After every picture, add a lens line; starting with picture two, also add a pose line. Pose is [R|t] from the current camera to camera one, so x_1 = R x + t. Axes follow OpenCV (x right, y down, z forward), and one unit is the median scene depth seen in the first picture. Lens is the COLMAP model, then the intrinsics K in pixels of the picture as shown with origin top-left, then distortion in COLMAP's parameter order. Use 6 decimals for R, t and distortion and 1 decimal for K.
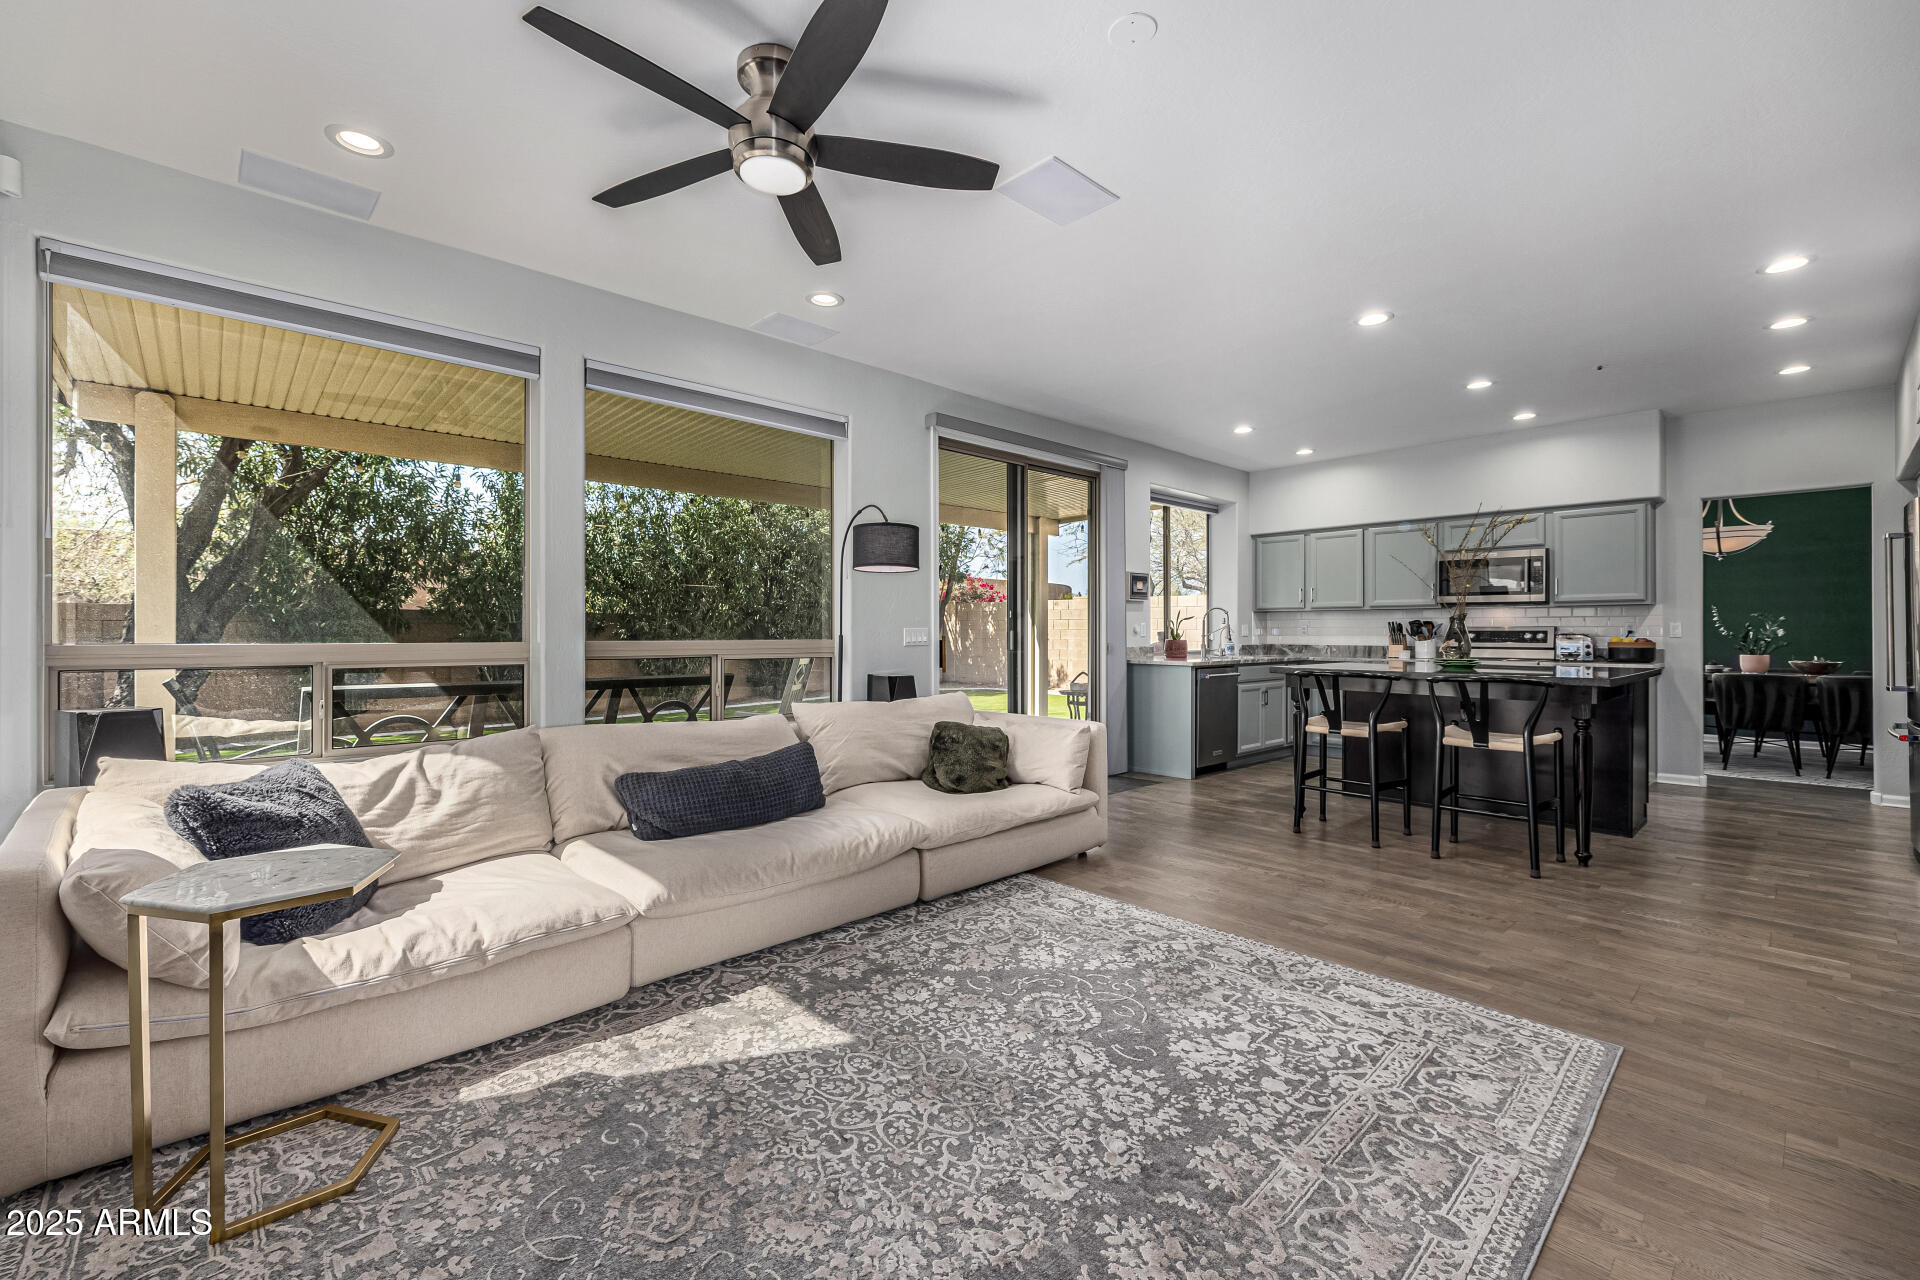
lens RADIAL K [[809.9, 0, 955.7], [0, 809.9, 627.1], [0, 0, 1]] dist [-0.000140, -0.000172]
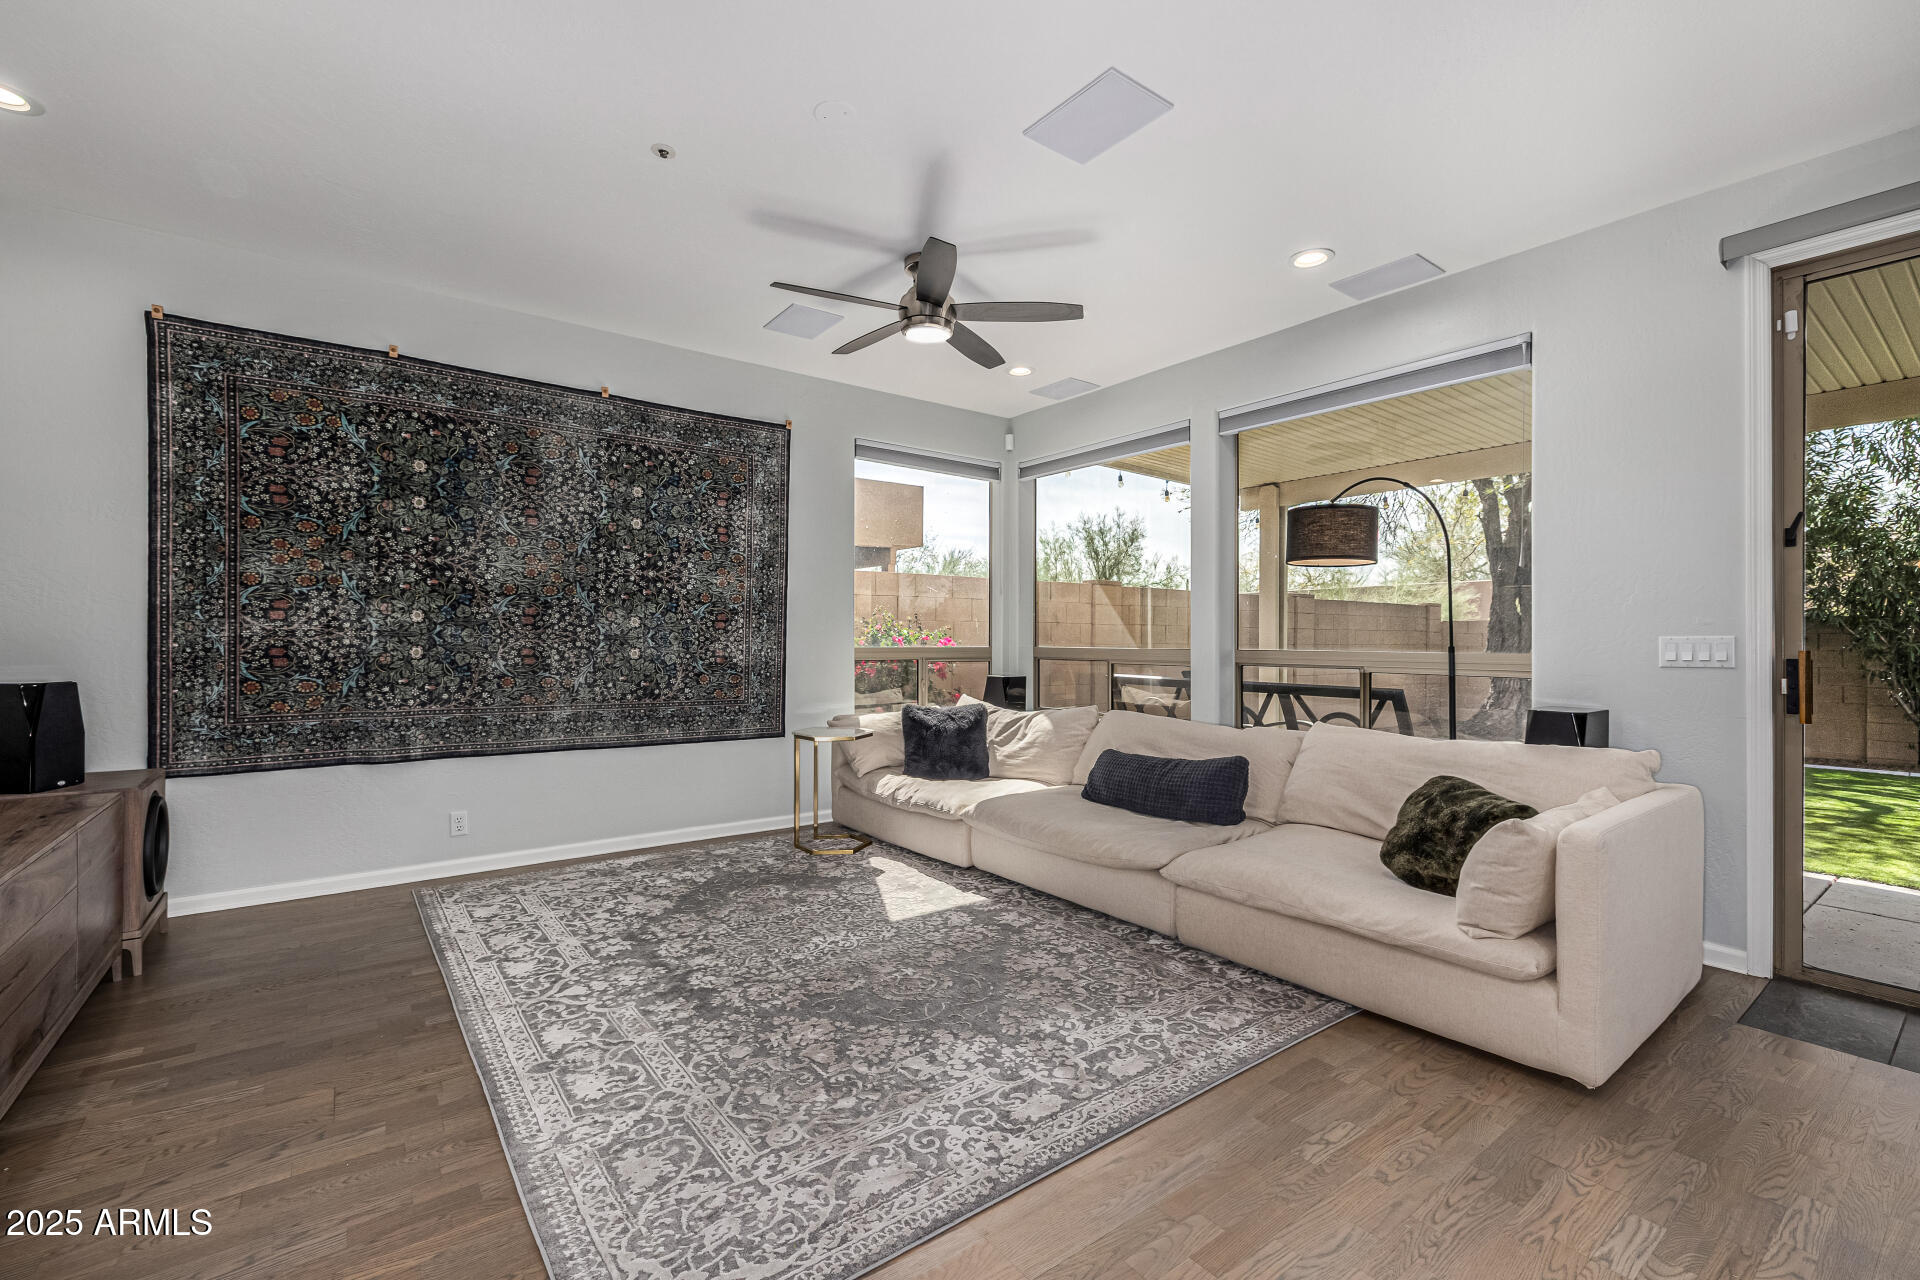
lens RADIAL K [[809.0, 0, 960.0], [0, 809.0, 640.0], [0, 0, 1]] dist [0.000775, -0.000097]
pose [[-0.099912, -0.000718, -0.994996, 1.202153], [0.000568, 1.000000, -0.000778, 0.007377], [0.994996, -0.000643, -0.099912, 1.163627]]
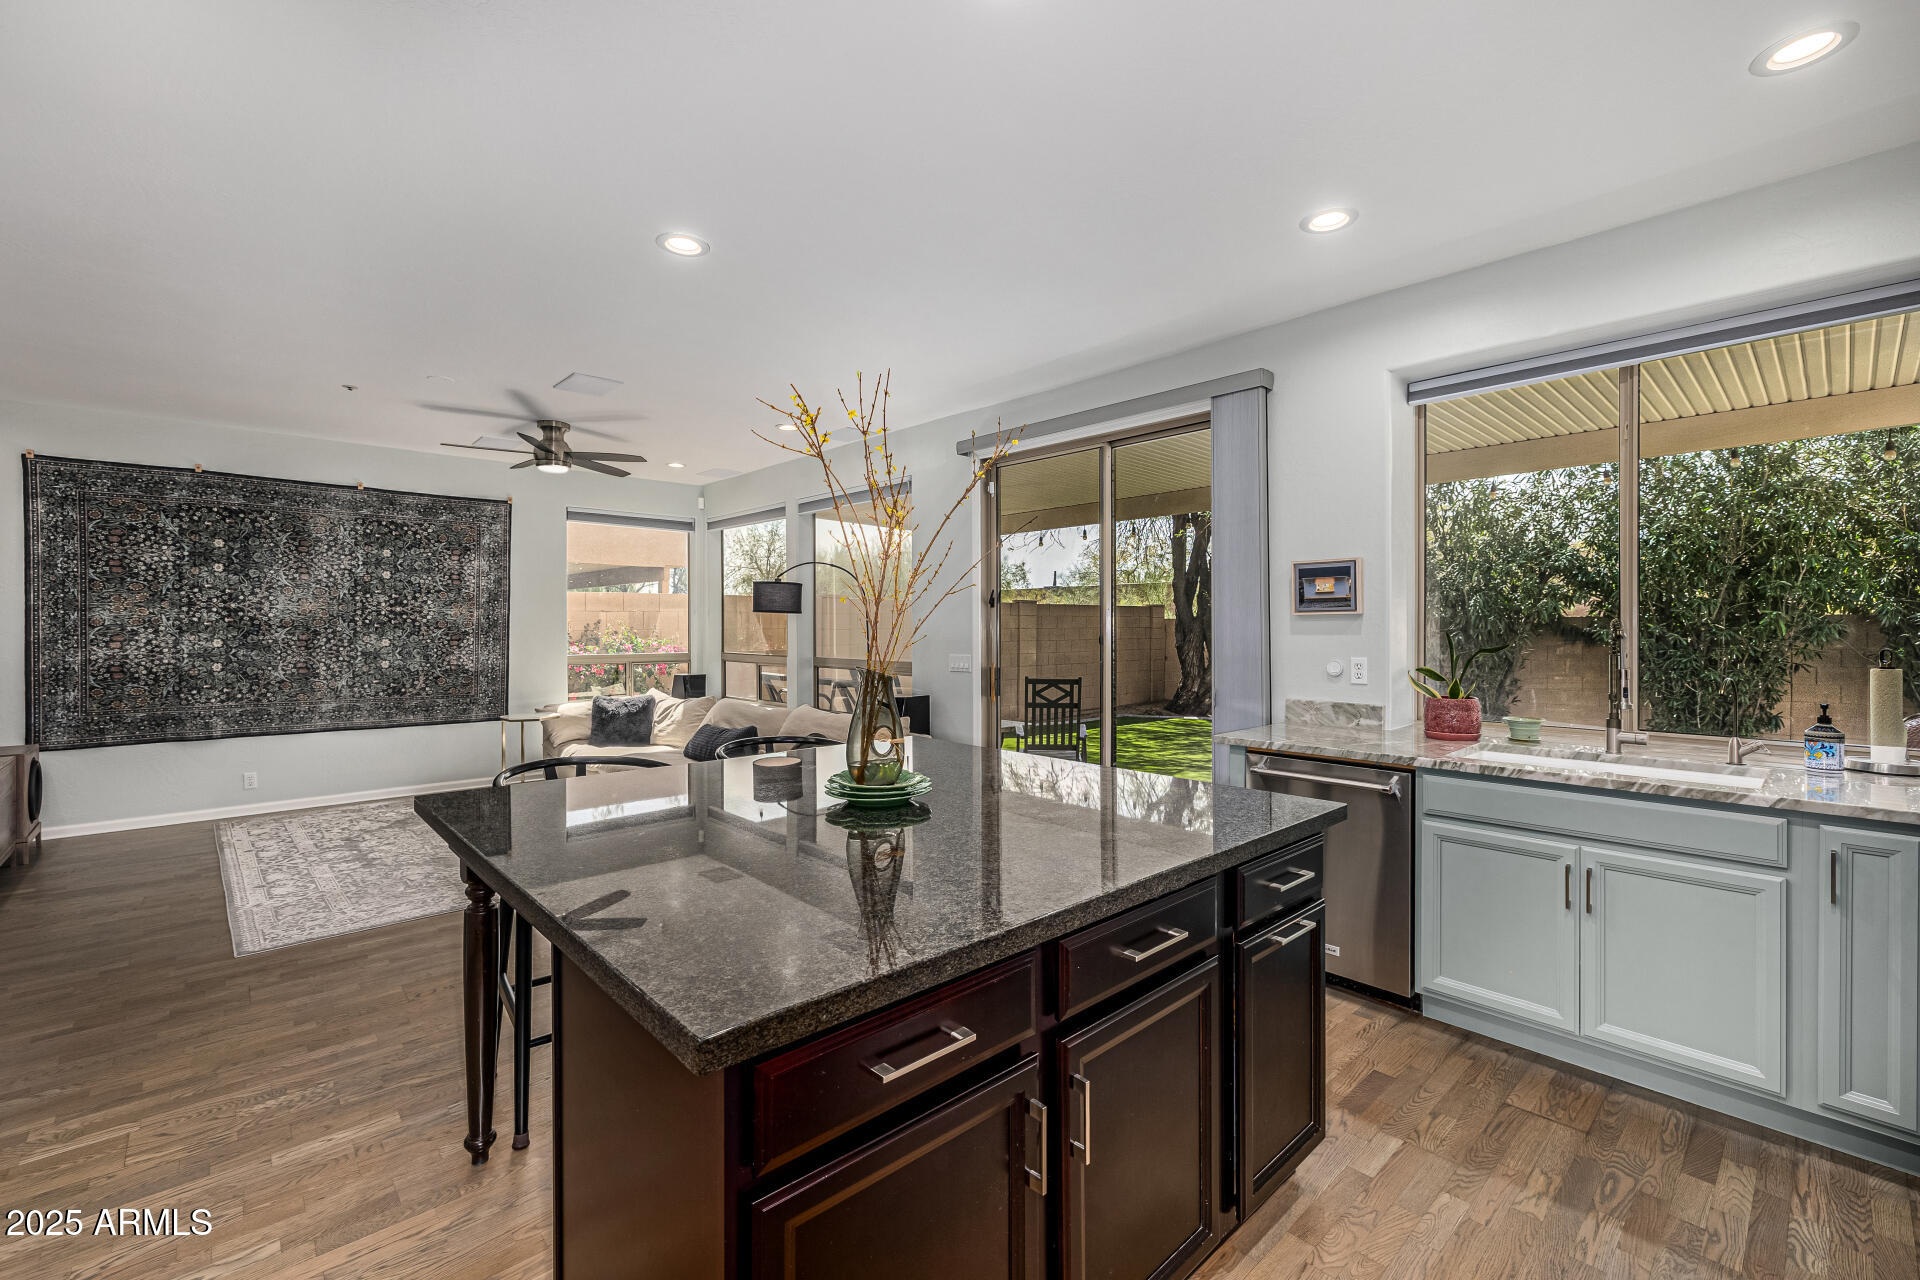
lens RADIAL K [[809.9, 0, 955.7], [0, 809.9, 627.1], [0, 0, 1]] dist [-0.000140, -0.000172]
pose [[-0.005140, 0.001567, -0.999986, 2.086944], [0.006876, 0.999975, 0.001531, -0.075105], [0.999963, -0.006868, -0.005151, 2.114112]]
